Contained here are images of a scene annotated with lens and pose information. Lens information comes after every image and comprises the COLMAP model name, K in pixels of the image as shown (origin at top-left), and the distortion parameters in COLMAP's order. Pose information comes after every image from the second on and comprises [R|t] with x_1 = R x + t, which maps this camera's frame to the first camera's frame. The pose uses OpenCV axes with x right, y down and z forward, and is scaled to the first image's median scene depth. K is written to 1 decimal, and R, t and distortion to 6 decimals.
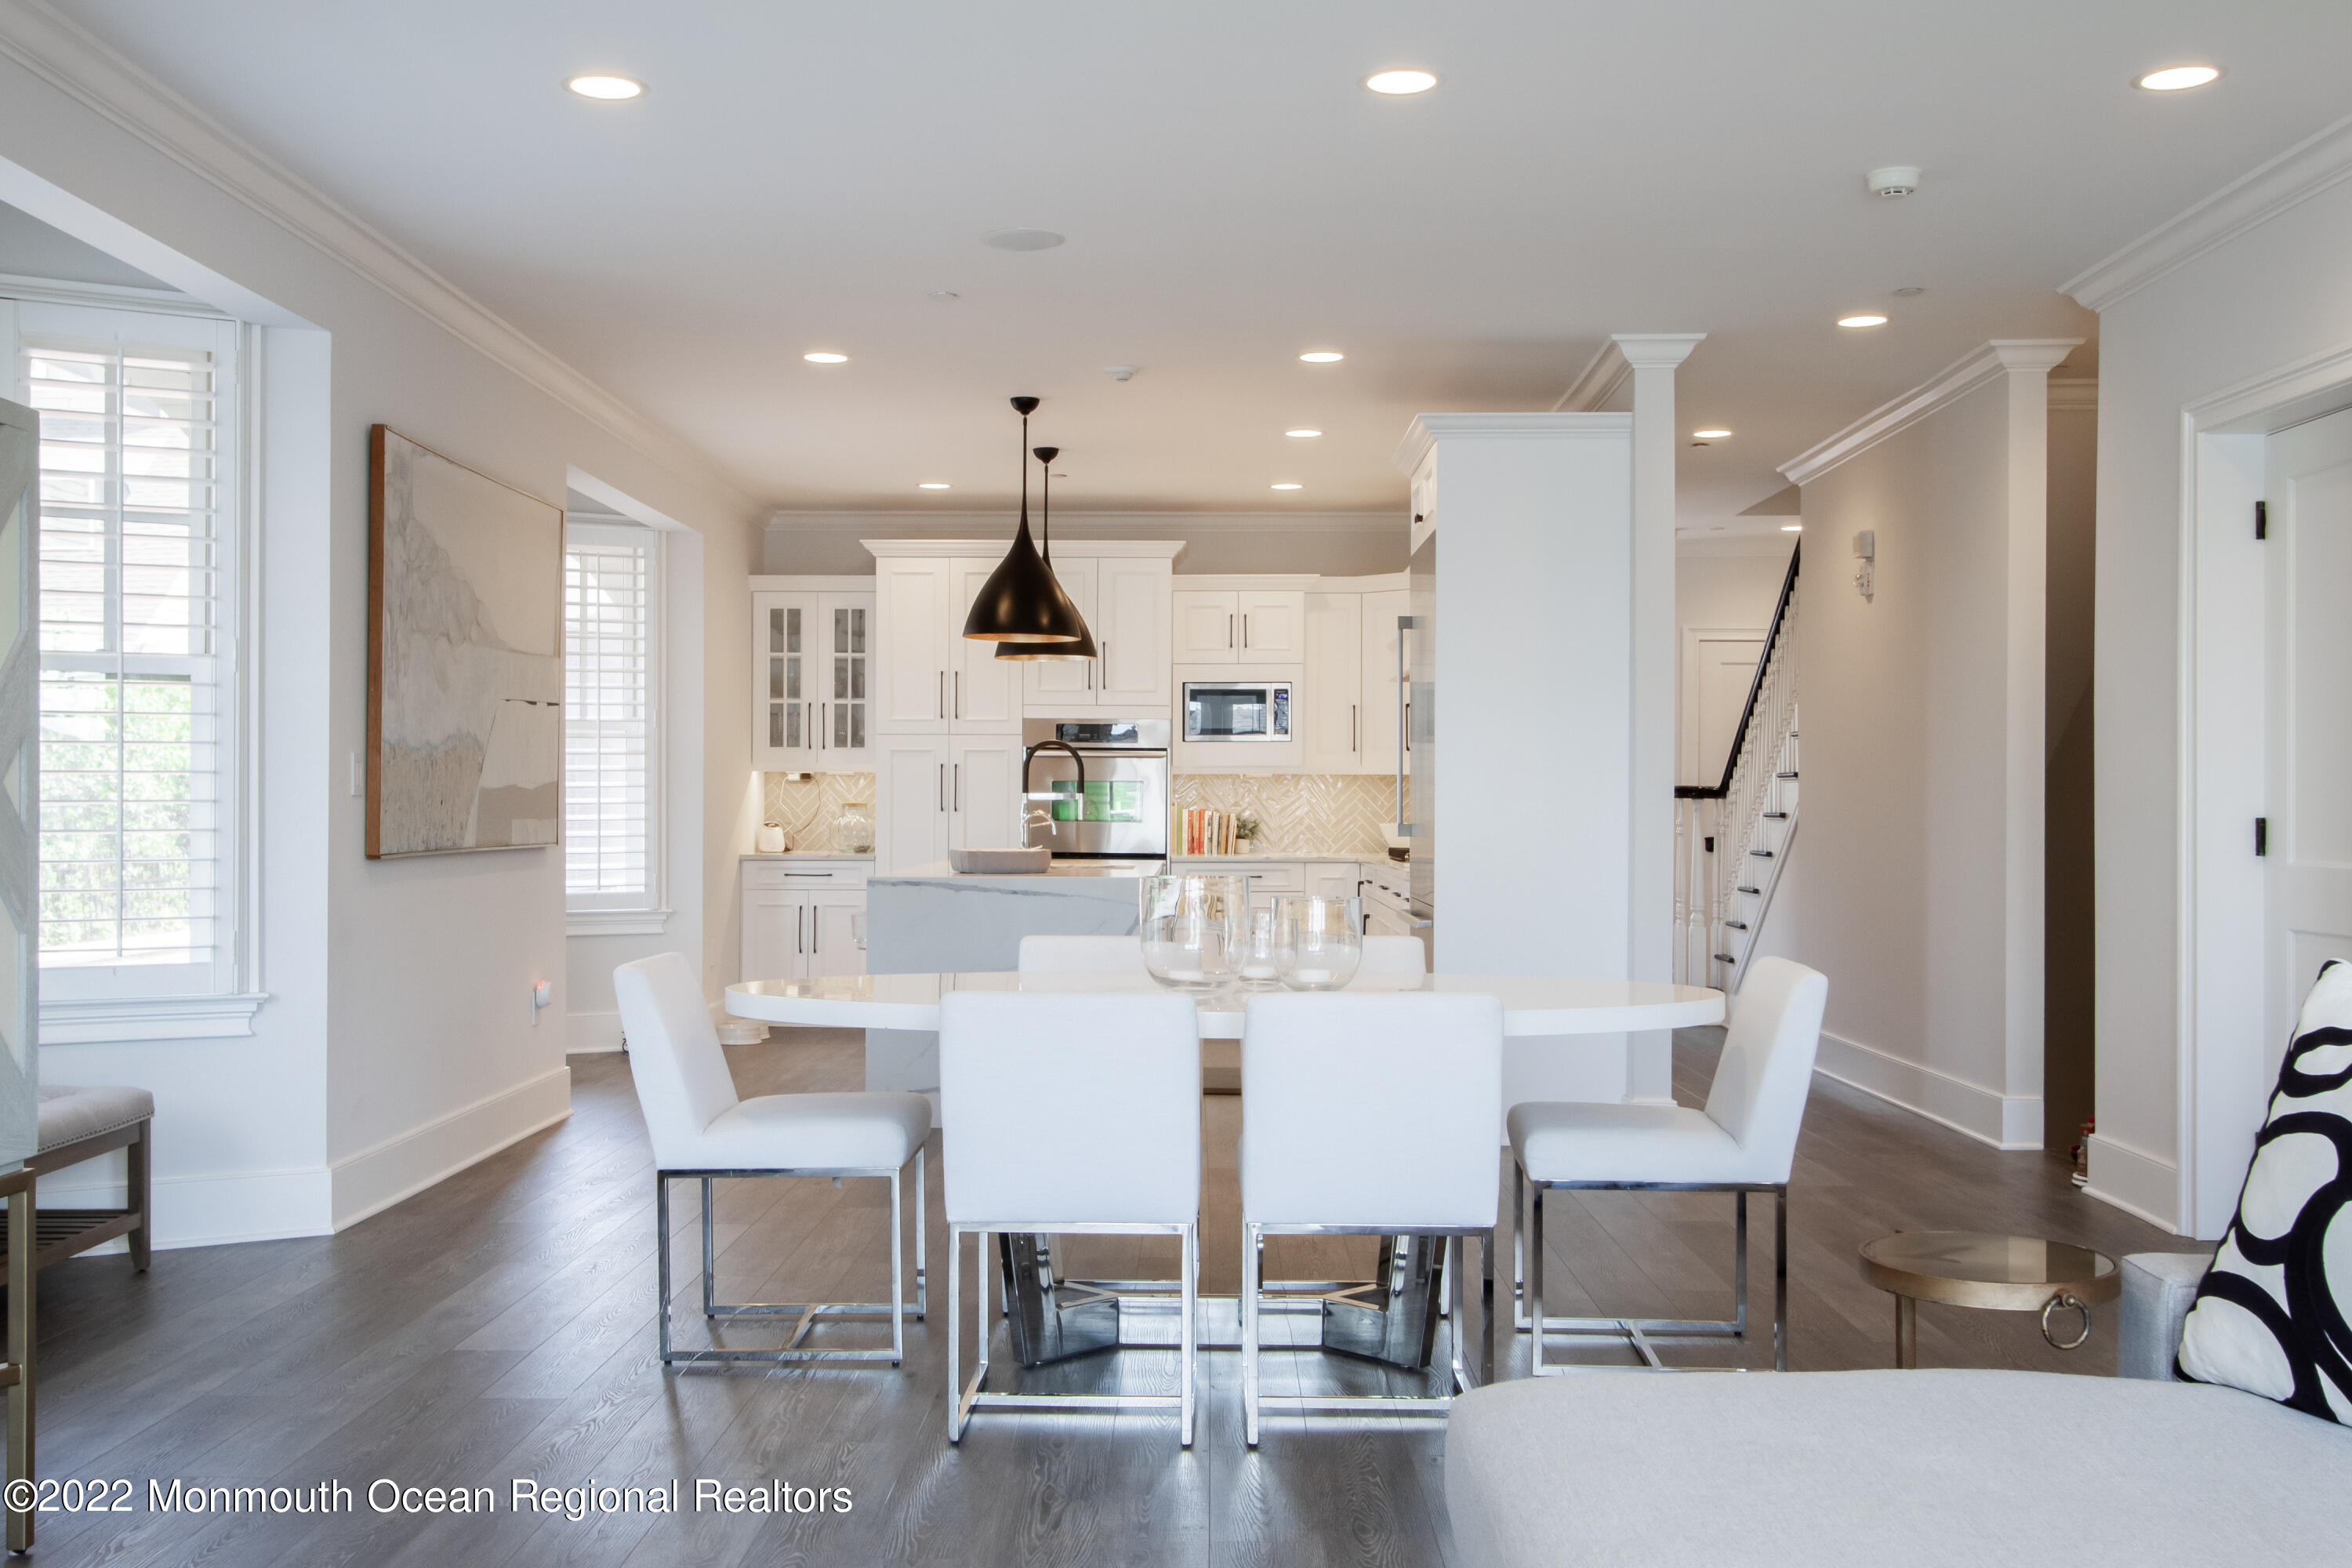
lens RADIAL K [[2447.0, 0, 1176.0], [0, 2447.0, 784.0], [0, 0, 1]] dist [0.277892, 0.003464]
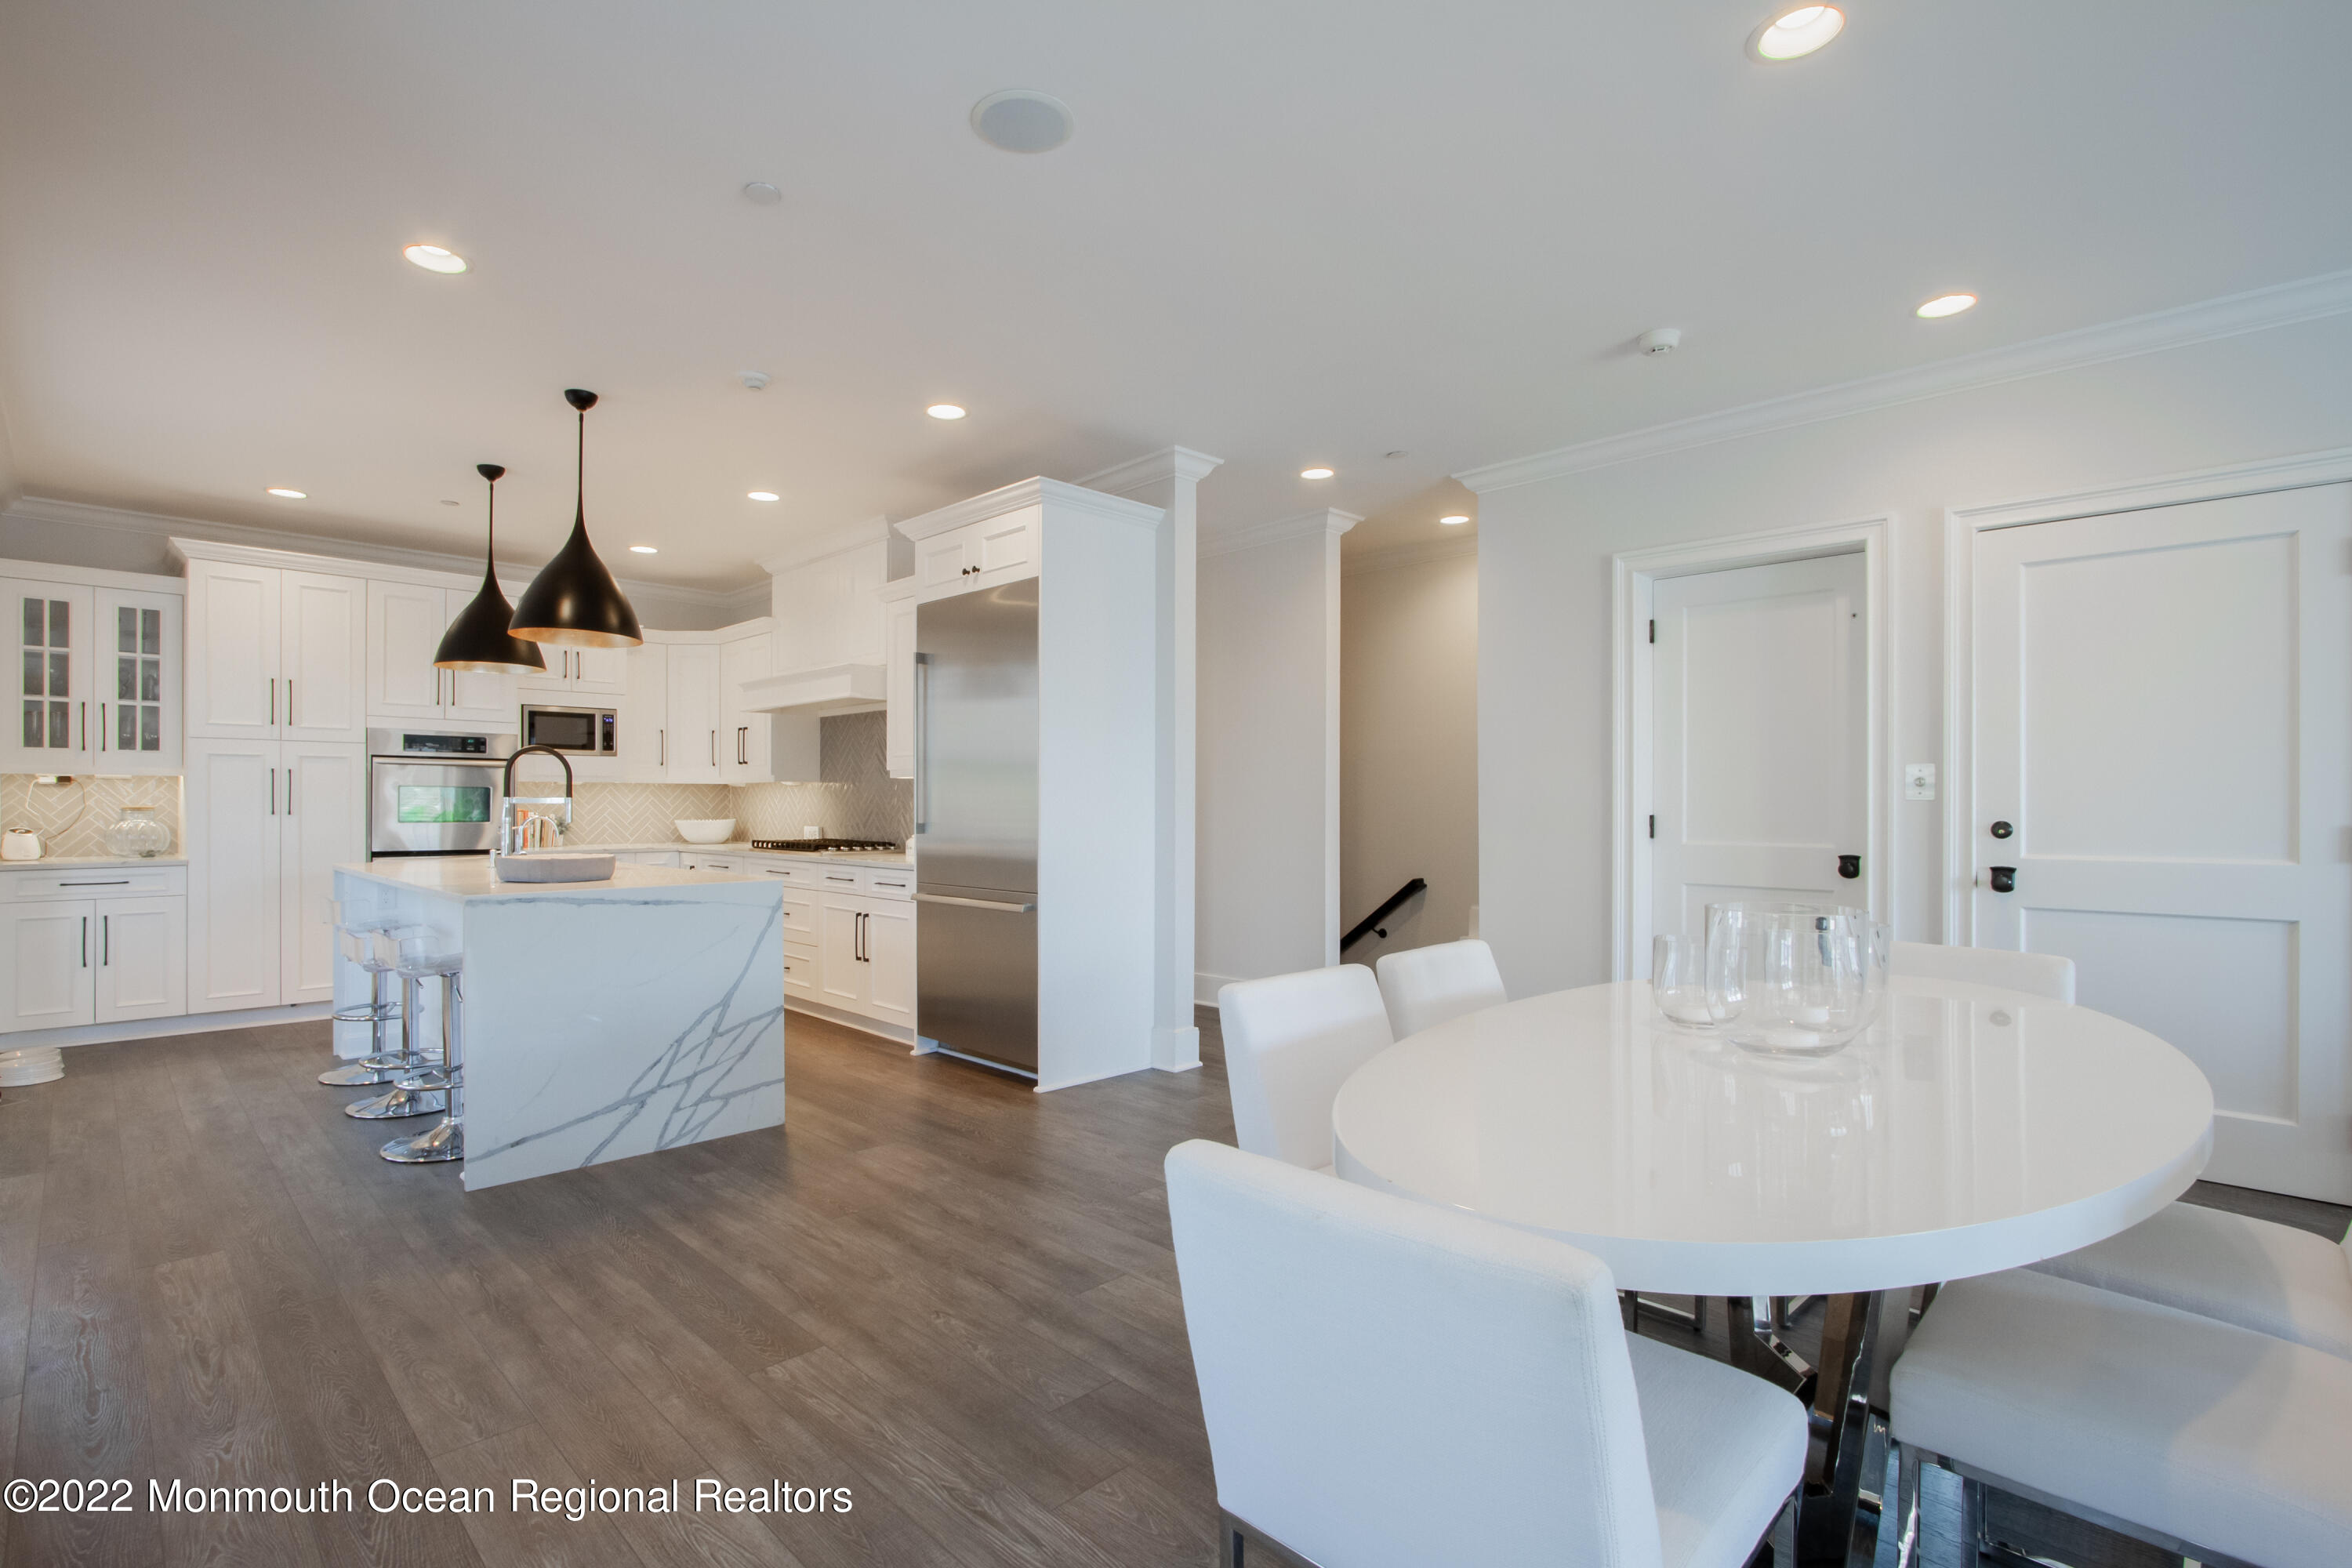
lens RADIAL K [[1084.0, 0, 1156.0], [0, 1084.0, 803.4], [0, 0, 1]] dist [-0.000941, 0.000138]
pose [[0.700055, -0.001980, 0.714086, -0.157313], [-0.004017, 0.999969, 0.006711, 0.001816], [-0.714078, -0.007567, 0.700026, 0.409717]]
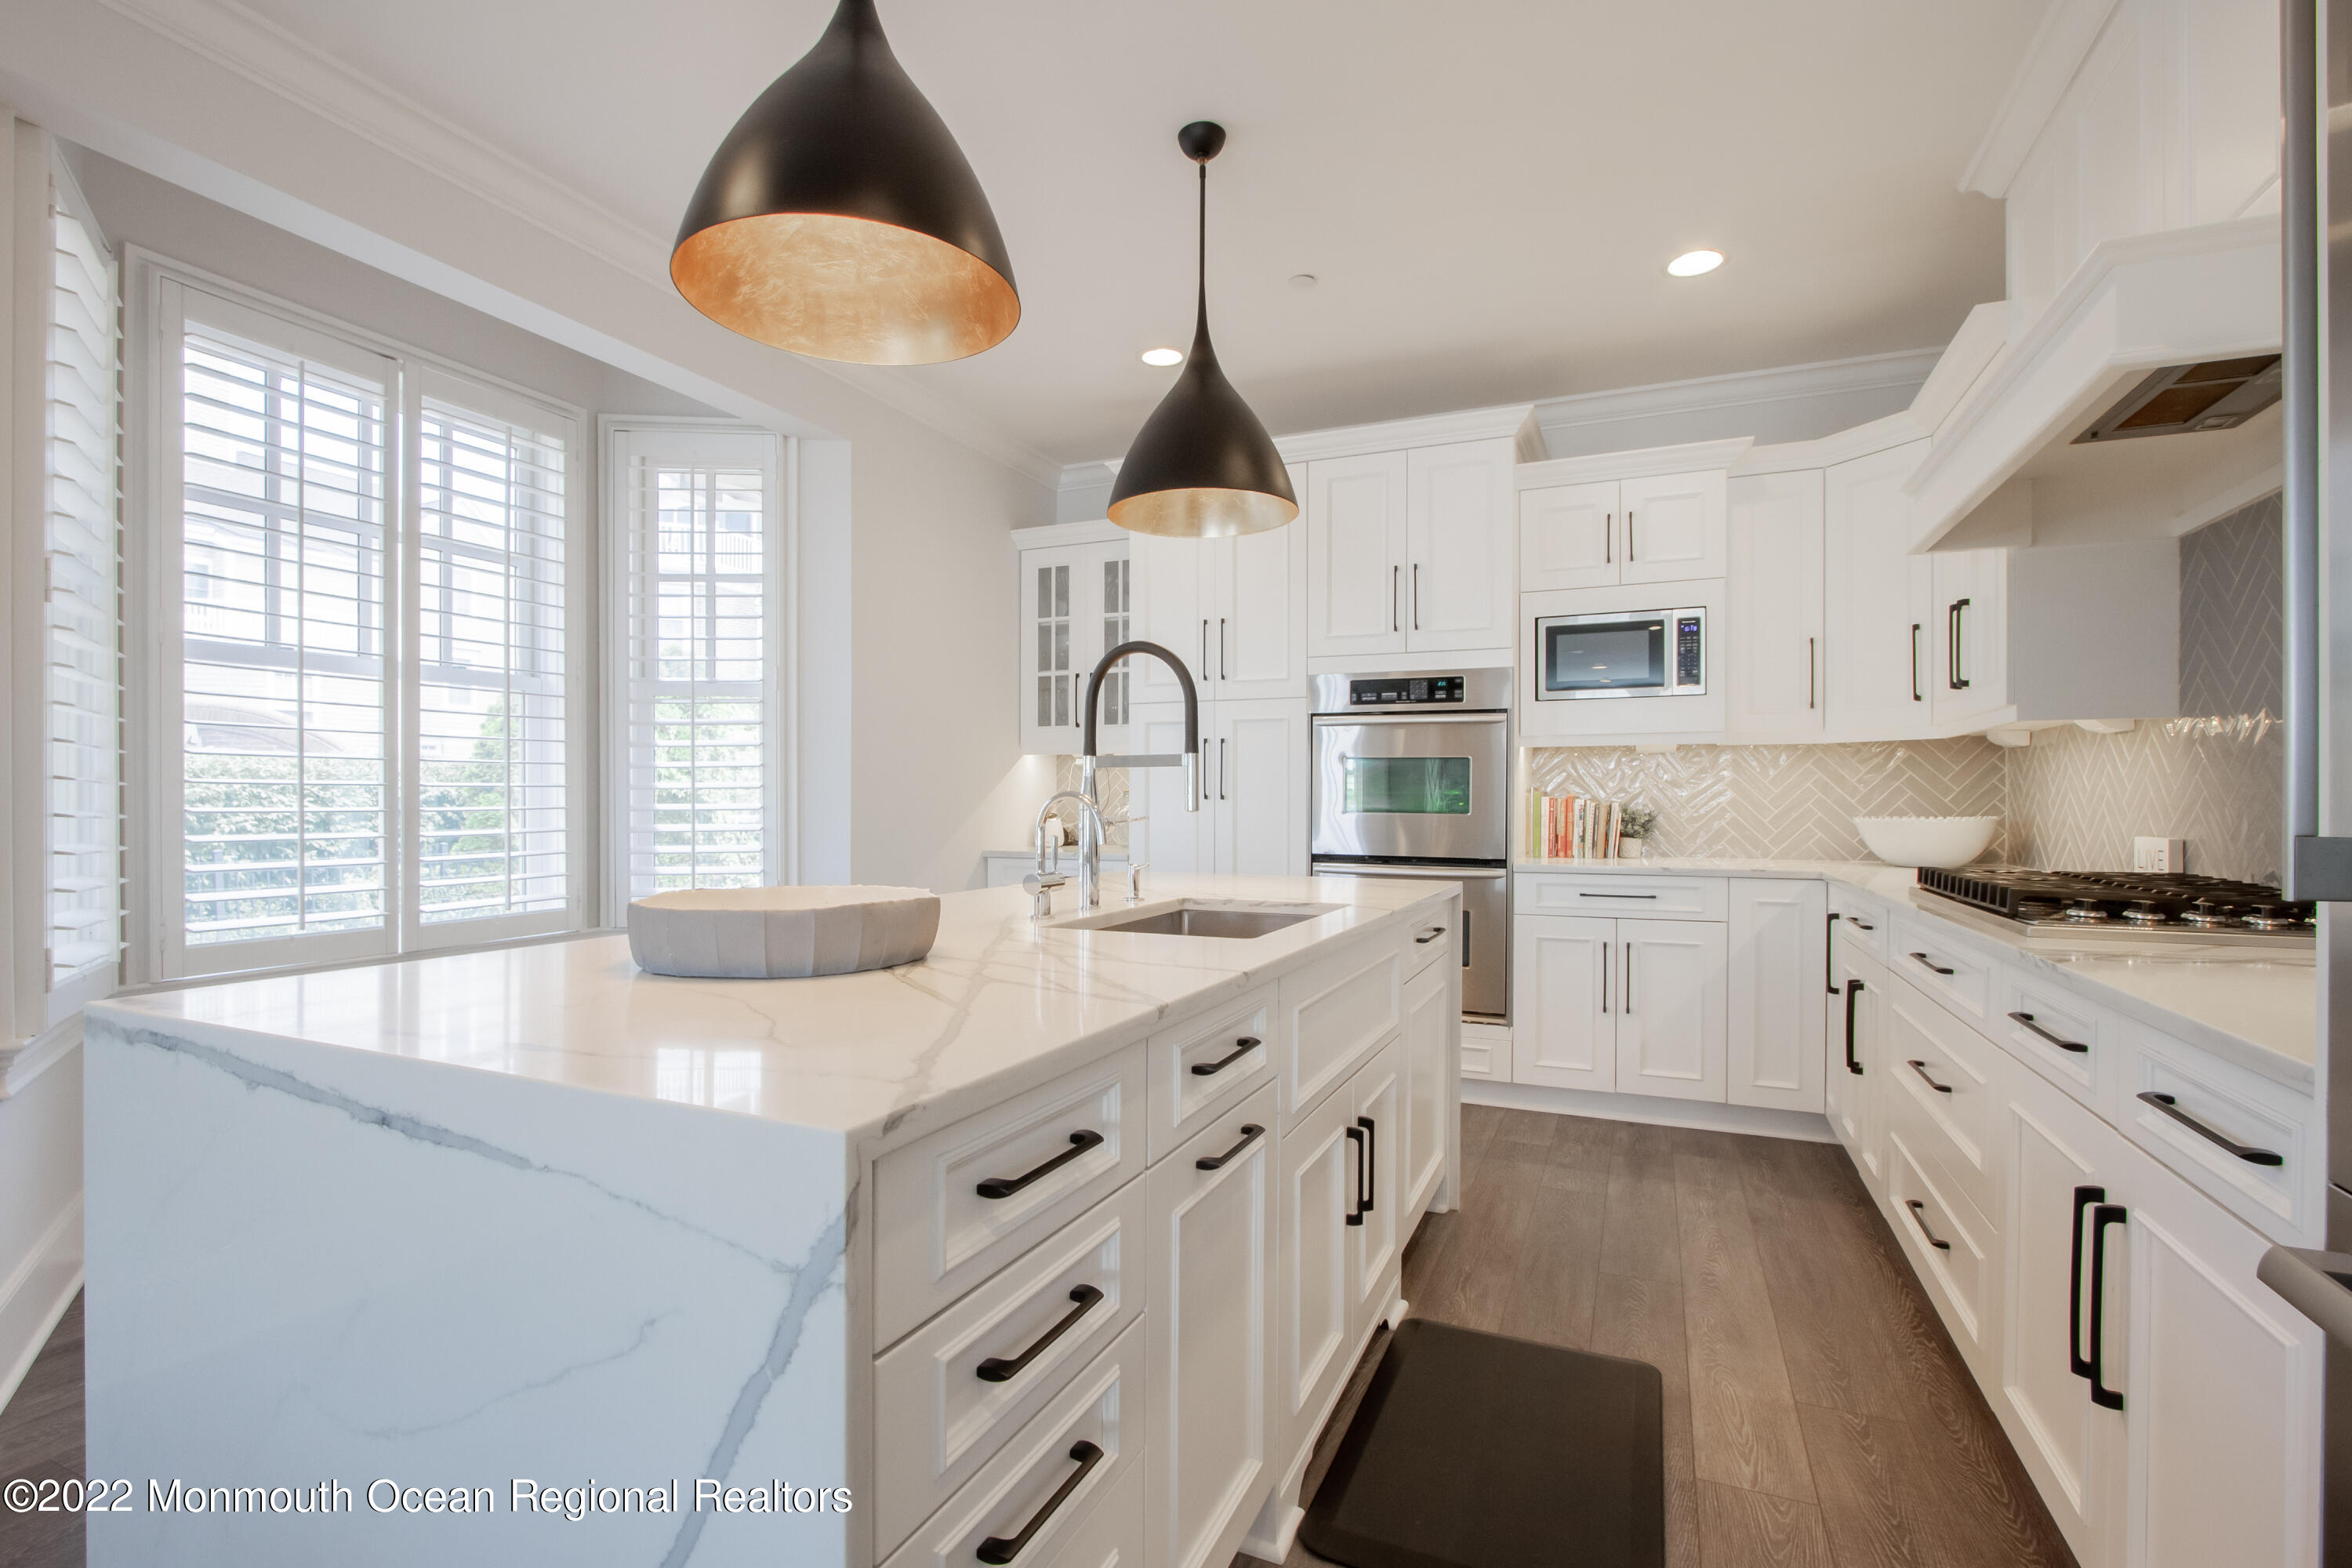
lens RADIAL K [[1084.0, 0, 1156.0], [0, 1084.0, 803.4], [0, 0, 1]] dist [-0.000941, 0.000138]
pose [[0.912825, -0.000049, -0.408350, 0.030668], [0.003624, 0.999962, 0.007981, 0.009462], [0.408334, -0.008765, 0.912791, 0.665427]]
